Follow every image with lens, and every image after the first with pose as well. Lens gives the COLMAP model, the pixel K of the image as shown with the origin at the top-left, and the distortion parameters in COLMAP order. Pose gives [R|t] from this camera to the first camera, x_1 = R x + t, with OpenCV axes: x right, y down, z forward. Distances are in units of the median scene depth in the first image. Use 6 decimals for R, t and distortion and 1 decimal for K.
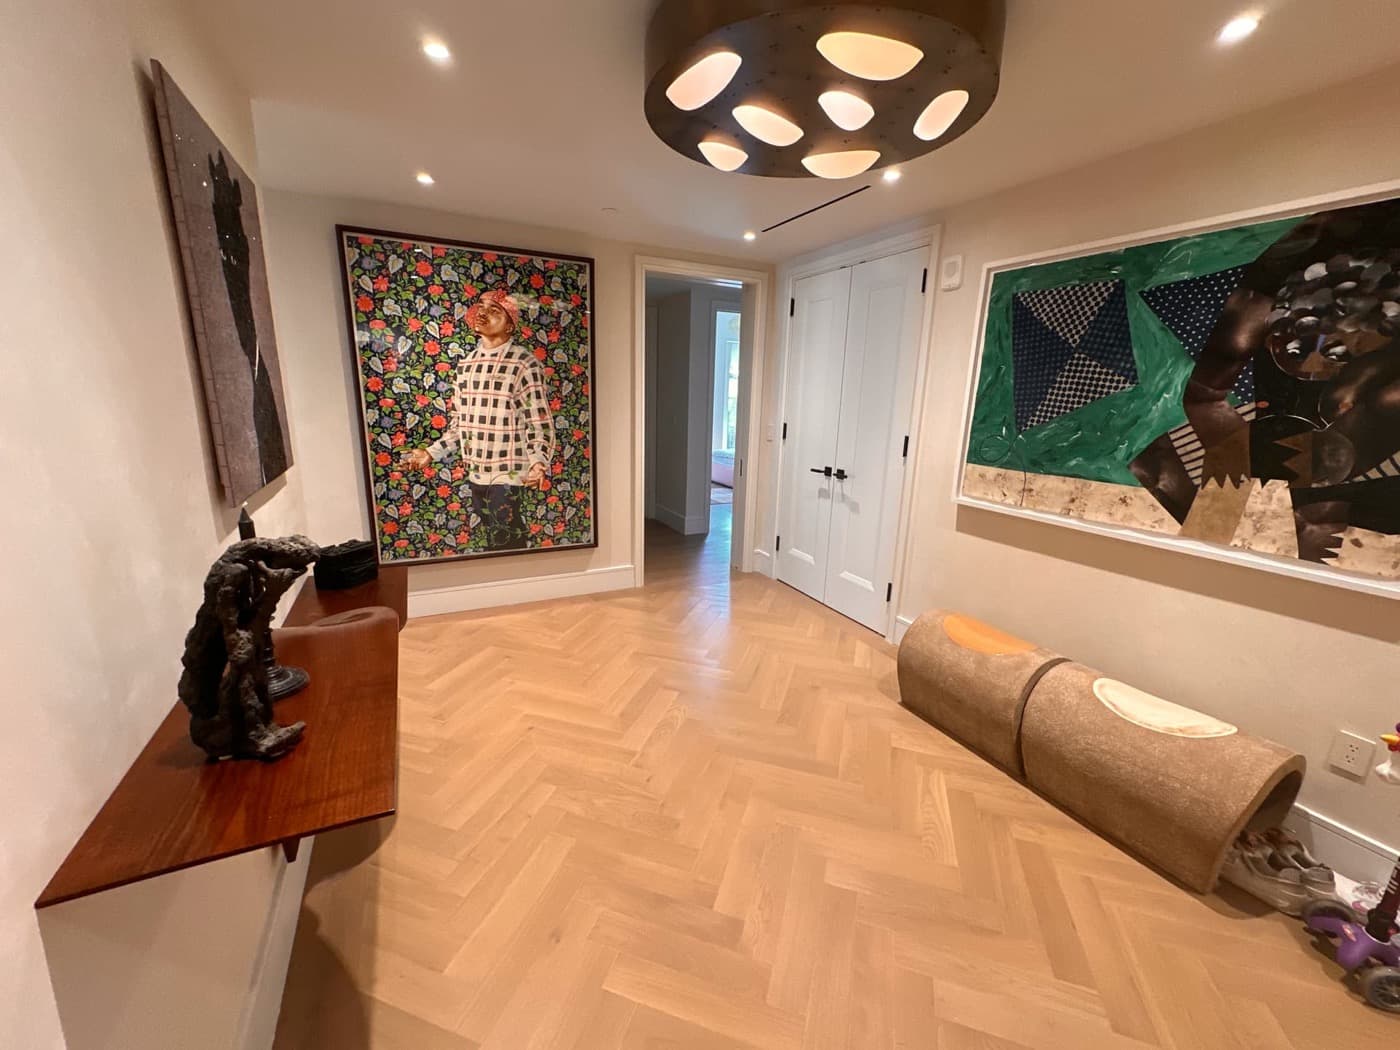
lens RADIAL K [[562.7, 0, 698.7], [0, 562.7, 527.2], [0, 0, 1]] dist [0.000813, 0.000589]
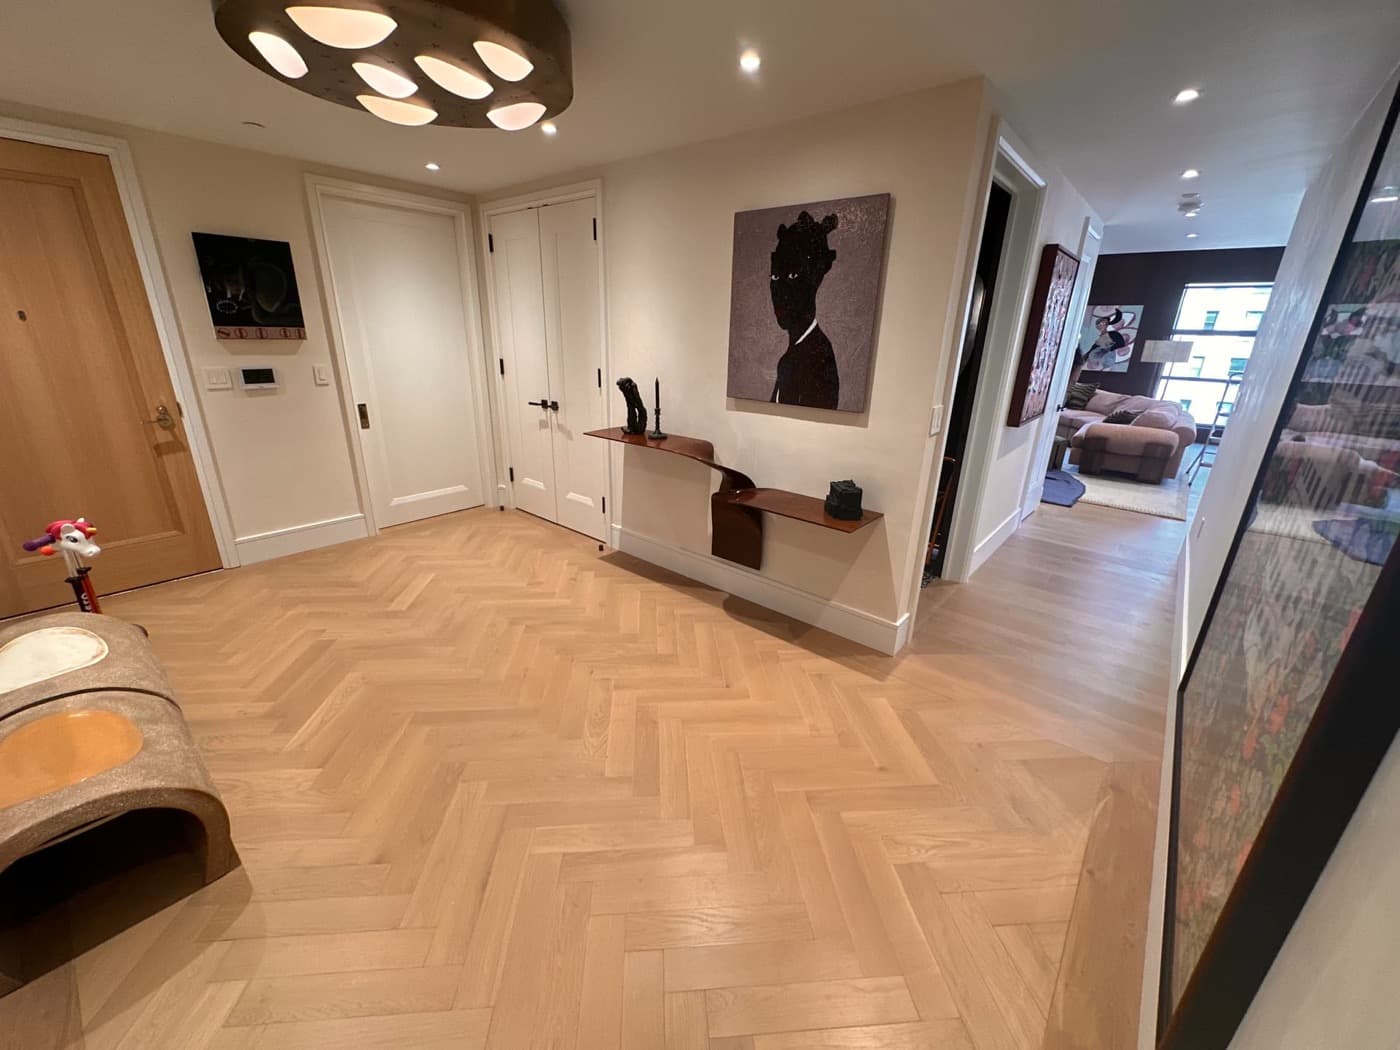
lens RADIAL K [[562.7, 0, 698.7], [0, 562.7, 527.2], [0, 0, 1]] dist [0.000813, 0.000589]
pose [[-0.922677, 0.078960, -0.377403, 0.128995], [-0.138981, 0.844902, 0.516550, -0.464249], [0.359656, 0.529061, -0.768598, 1.834896]]
